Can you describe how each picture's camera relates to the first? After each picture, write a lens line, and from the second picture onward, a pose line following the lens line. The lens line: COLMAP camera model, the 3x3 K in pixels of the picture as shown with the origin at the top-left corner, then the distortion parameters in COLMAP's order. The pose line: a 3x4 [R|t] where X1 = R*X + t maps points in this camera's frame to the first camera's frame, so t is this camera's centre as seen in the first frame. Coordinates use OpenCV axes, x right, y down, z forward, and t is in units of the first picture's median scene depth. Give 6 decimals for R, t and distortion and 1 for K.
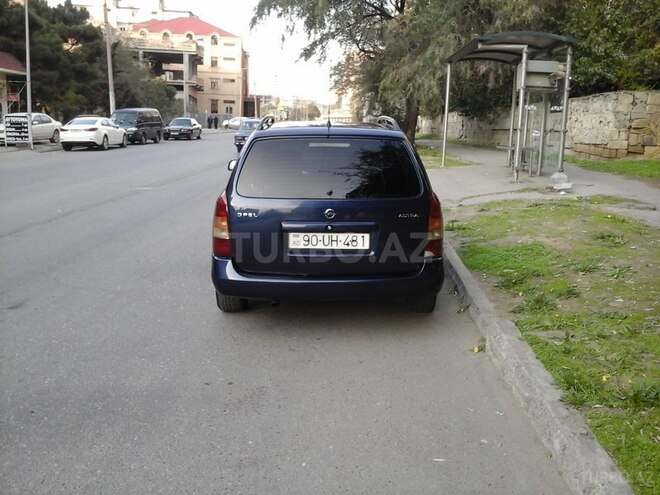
lens RADIAL K [[660.3, 0, 330.0], [0, 660.3, 247.5], [0, 0, 1]] dist [-0.023581, 0.000975]
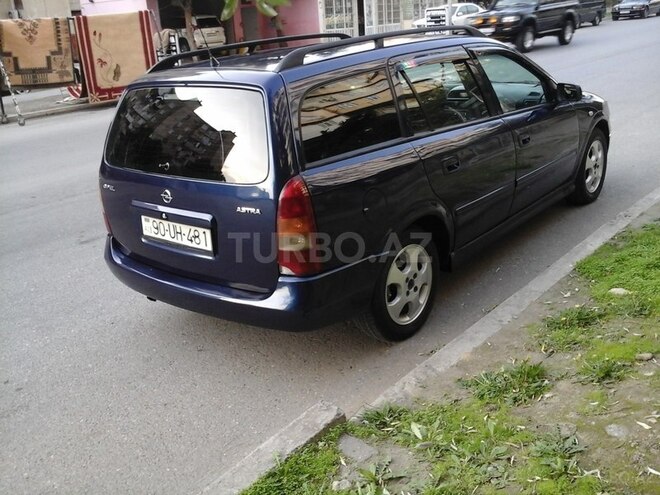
lens RADIAL K [[660.3, 0, 330.0], [0, 660.3, 247.5], [0, 0, 1]] dist [-0.023581, 0.000975]
pose [[0.729491, 0.155370, -0.666111, 0.612332], [-0.035065, 0.981074, 0.190433, -0.138254], [0.683091, -0.115563, 0.721132, 0.584895]]
